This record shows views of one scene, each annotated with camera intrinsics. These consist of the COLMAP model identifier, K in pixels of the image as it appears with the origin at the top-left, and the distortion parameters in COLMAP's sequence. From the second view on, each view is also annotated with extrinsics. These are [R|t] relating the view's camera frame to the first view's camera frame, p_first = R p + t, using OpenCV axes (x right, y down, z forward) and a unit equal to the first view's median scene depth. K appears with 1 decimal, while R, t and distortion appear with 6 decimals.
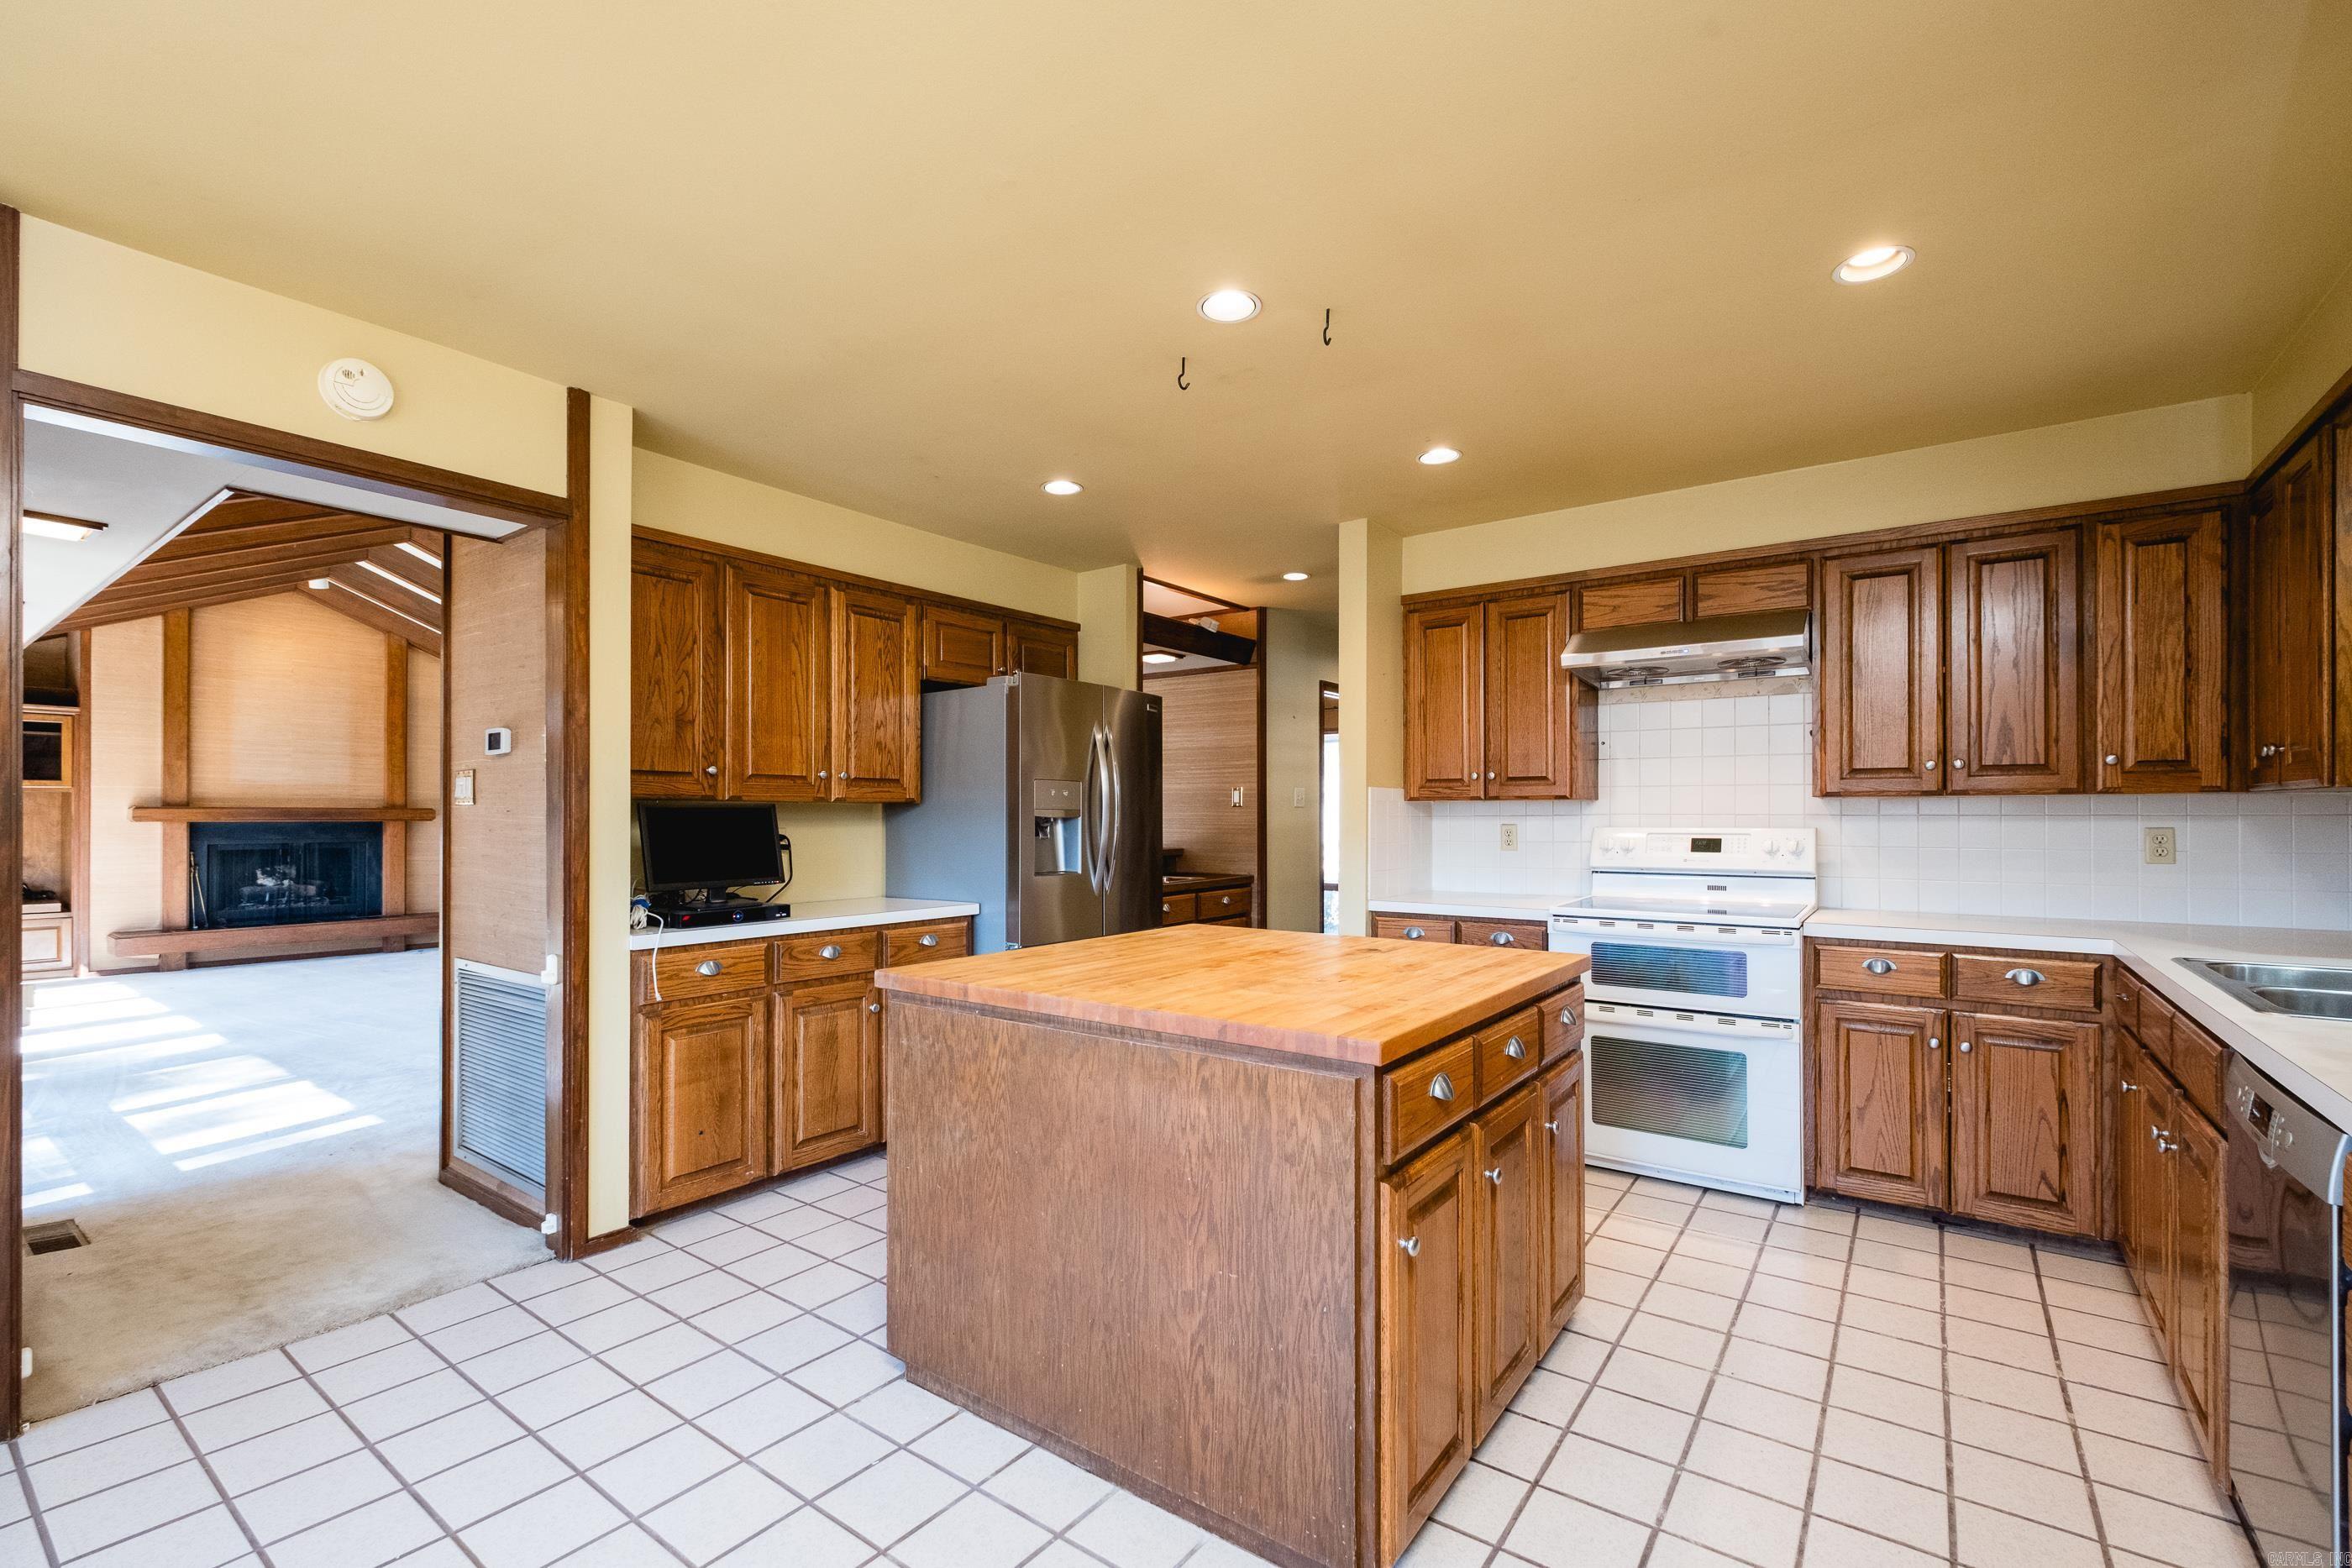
lens RADIAL K [[1036.2, 0, 1202.0], [0, 1036.2, 797.3], [0, 0, 1]] dist [0.005753, -0.004069]
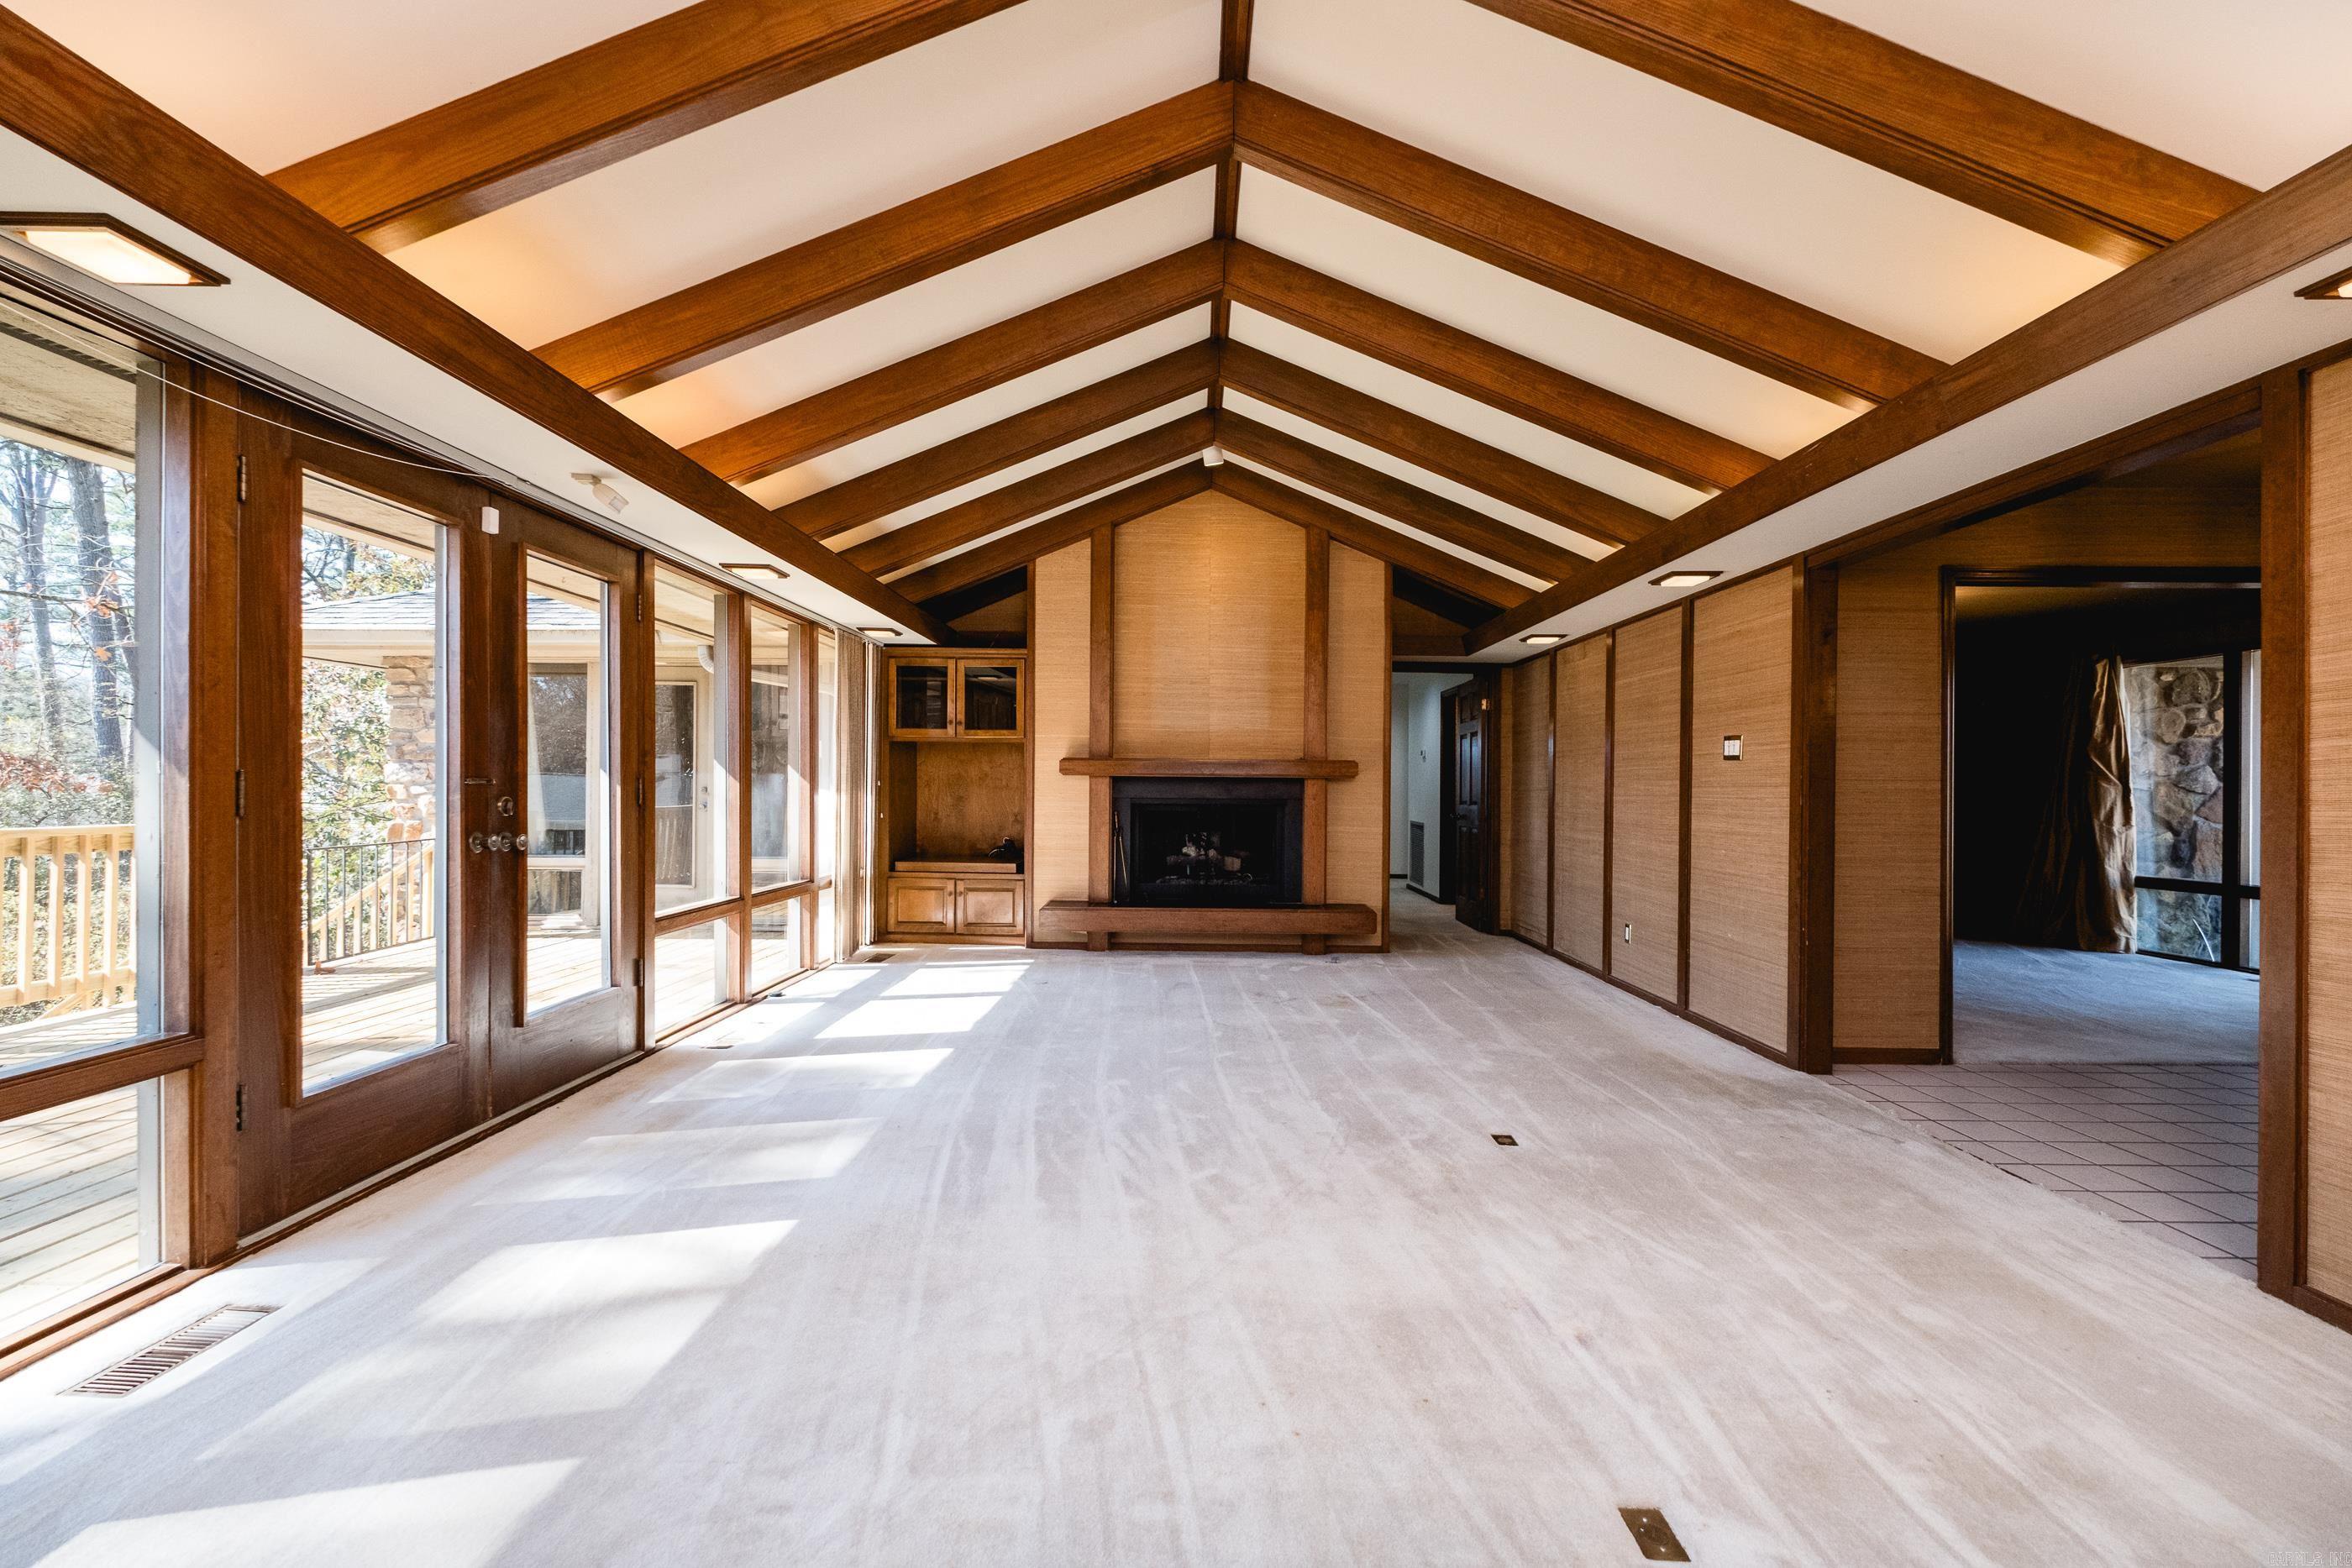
lens RADIAL K [[1036.2, 0, 1172.0], [0, 1036.2, 780.2], [0, 0, 1]] dist [0.005753, -0.004069]
pose [[0.576531, 0.003269, -0.817069, -0.260228], [0.004352, 0.999966, 0.007072, 0.021245], [0.817064, -0.007633, 0.576497, 0.555157]]
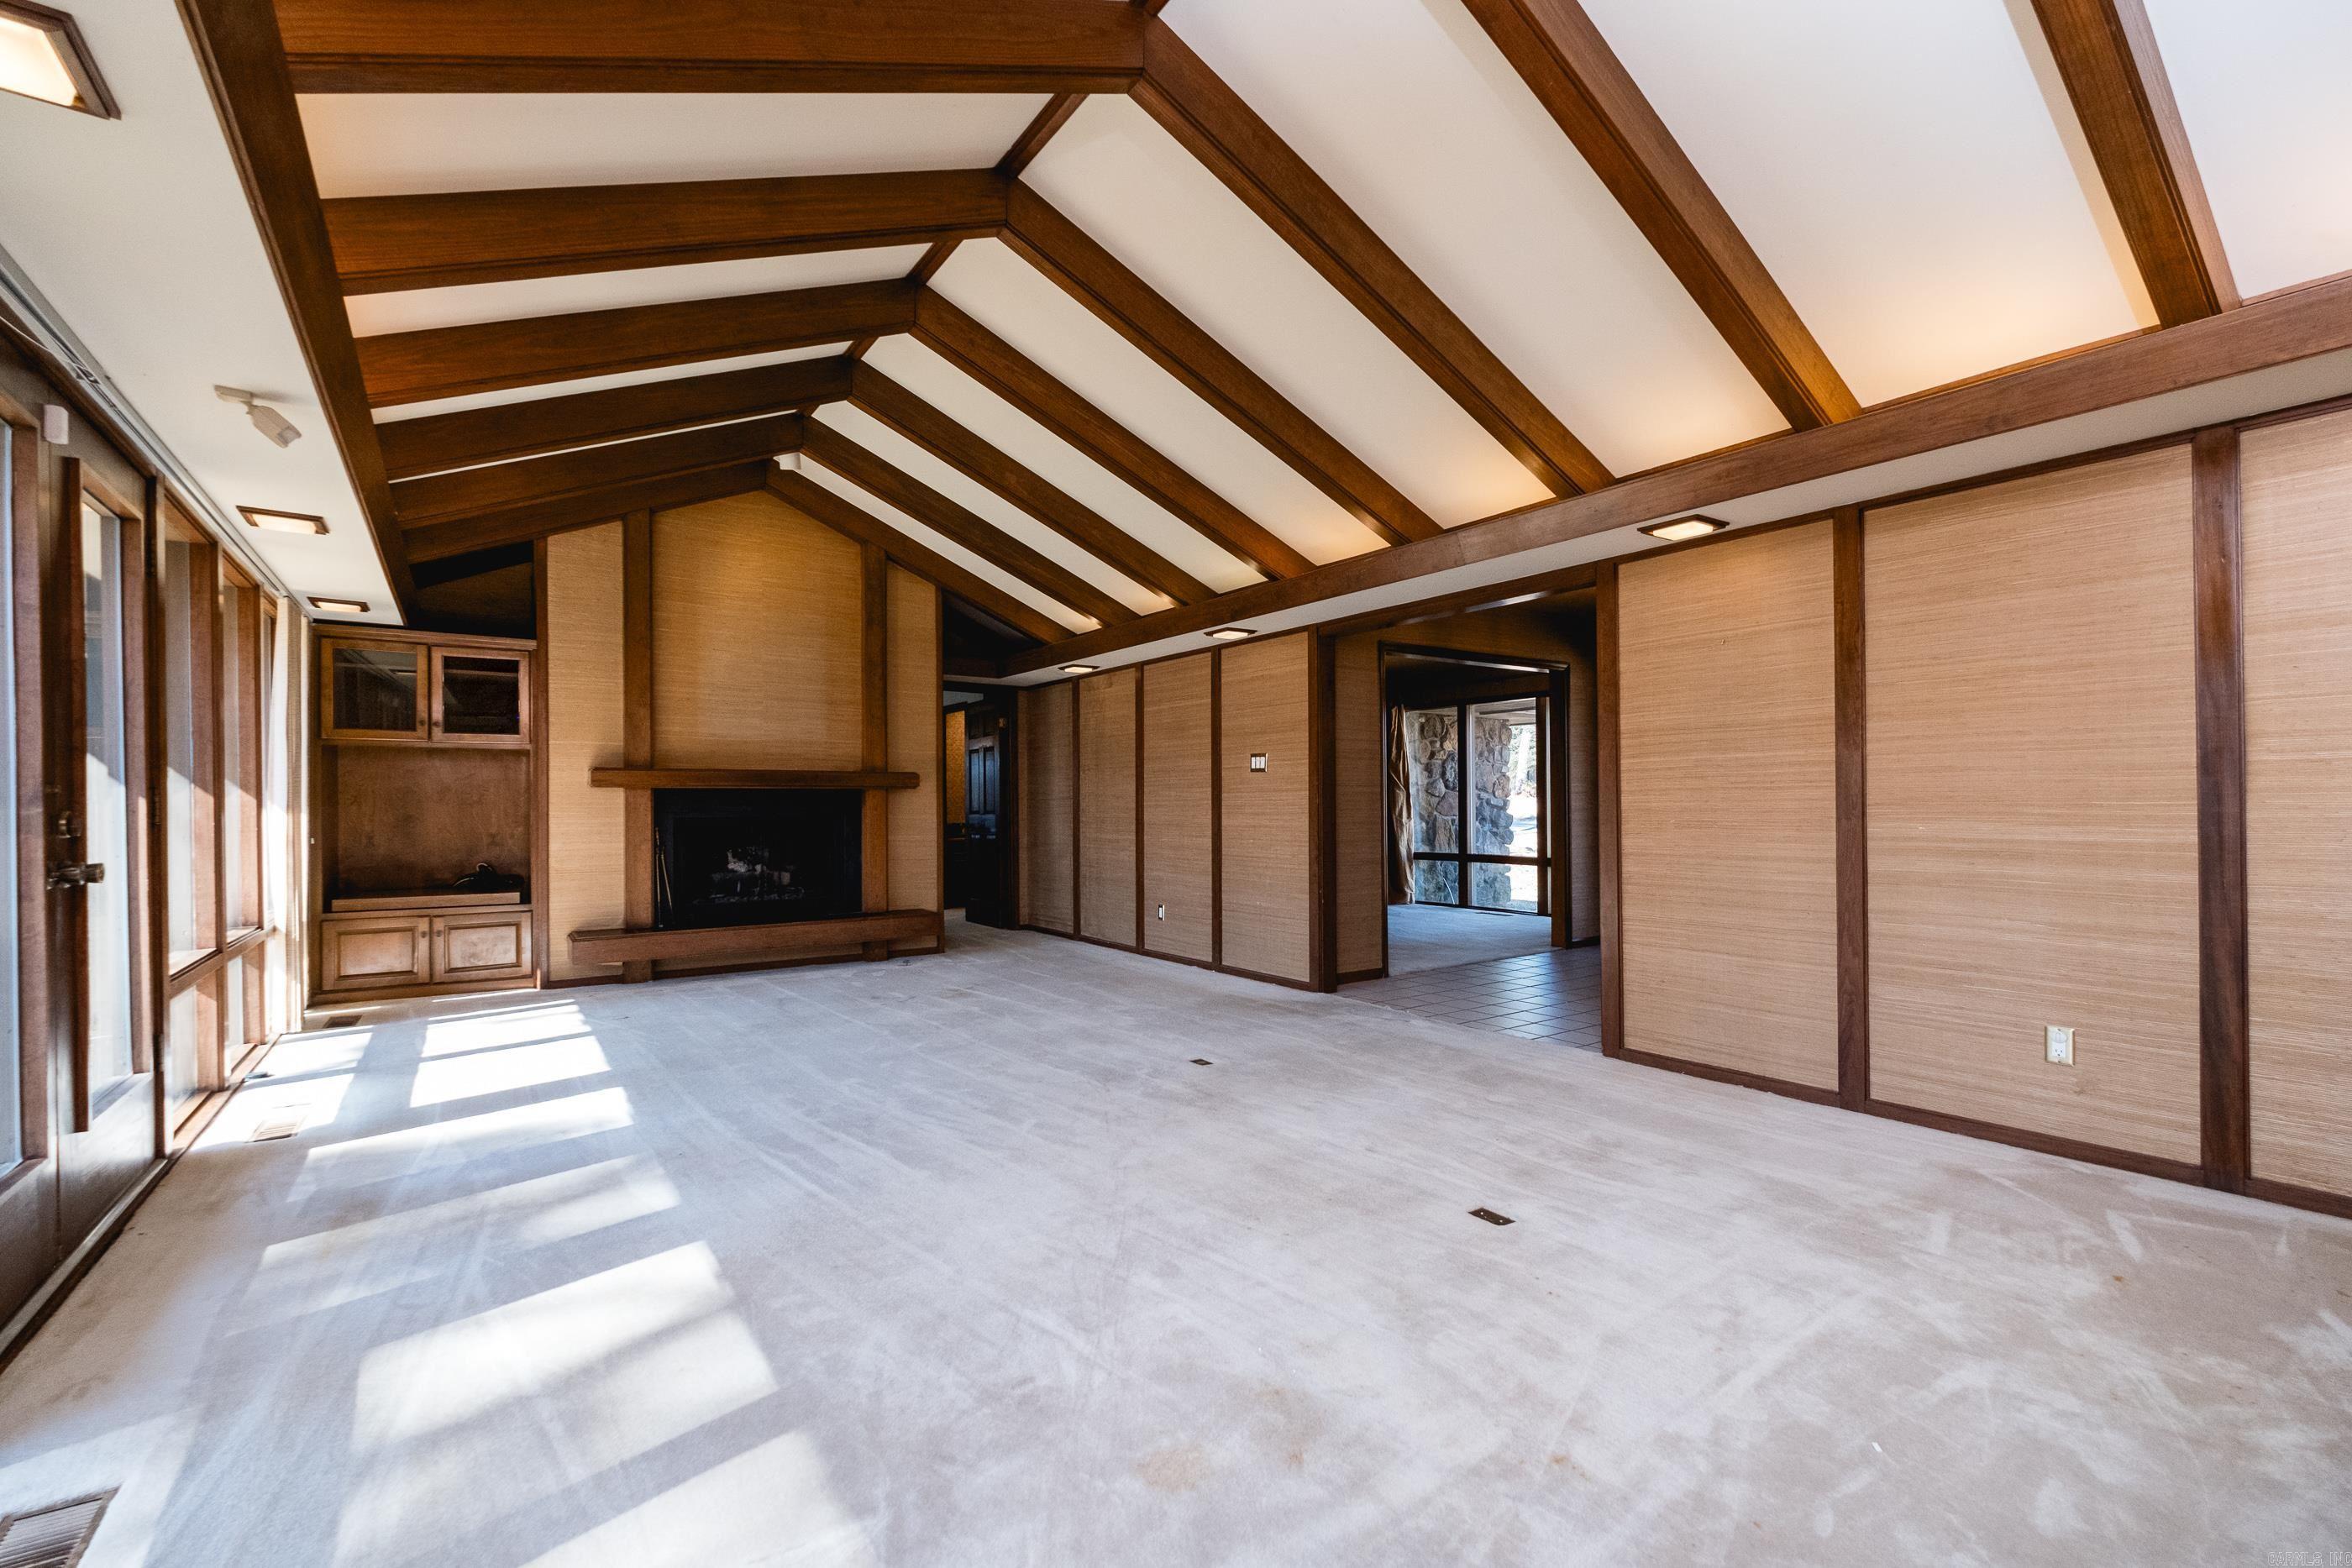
lens RADIAL K [[1036.2, 0, 1213.4], [0, 1036.2, 791.6], [0, 0, 1]] dist [0.005753, -0.004069]
pose [[0.951969, -0.006739, -0.306121, -0.348475], [0.009174, 0.999937, 0.006516, 0.024962], [0.306058, -0.009011, 0.951970, 0.398091]]
